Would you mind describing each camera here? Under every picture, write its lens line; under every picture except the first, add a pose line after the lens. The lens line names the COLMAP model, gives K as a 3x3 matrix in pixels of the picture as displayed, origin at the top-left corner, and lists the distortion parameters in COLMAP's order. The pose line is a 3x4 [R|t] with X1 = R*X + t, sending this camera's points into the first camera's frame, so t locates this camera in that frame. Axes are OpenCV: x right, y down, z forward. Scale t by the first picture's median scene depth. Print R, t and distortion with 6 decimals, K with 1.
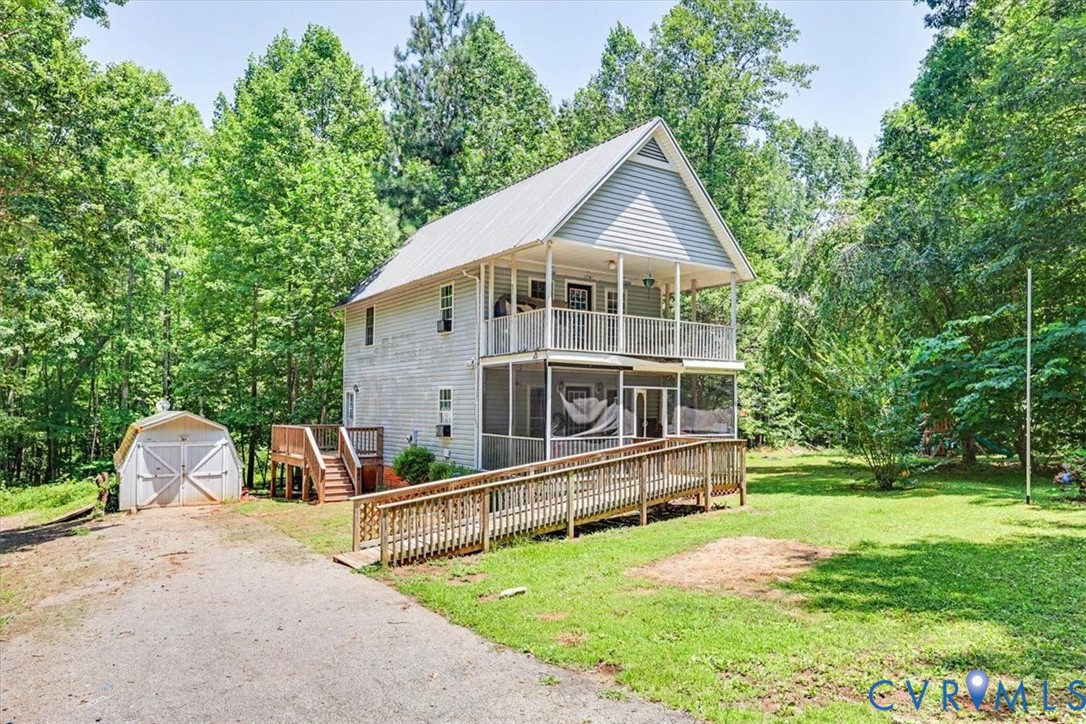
lens RADIAL K [[715.1, 0, 545.8], [0, 715.1, 396.8], [0, 0, 1]] dist [0.000553, 0.002347]
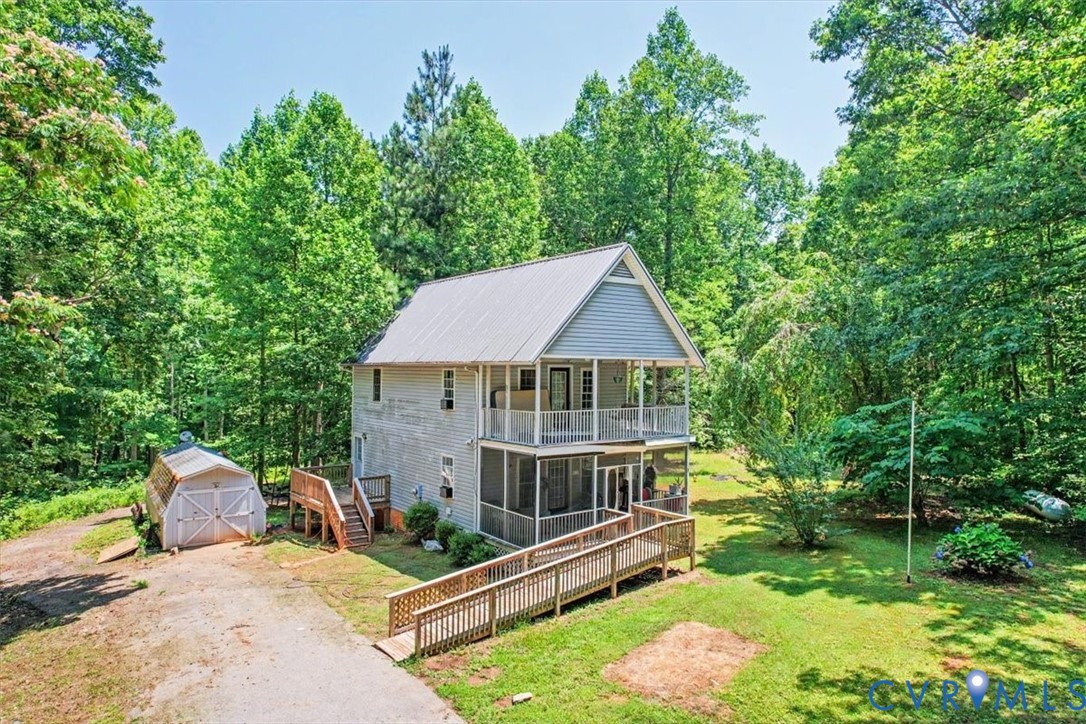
lens RADIAL K [[674.5, 0, 544.3], [0, 674.5, 380.5], [0, 0, 1]] dist [-0.003365, -0.001651]
pose [[0.998955, 0.003189, 0.045599, -0.029892], [-0.004875, 0.999306, 0.036929, -0.174992], [-0.045450, -0.037112, 0.998277, -0.121589]]
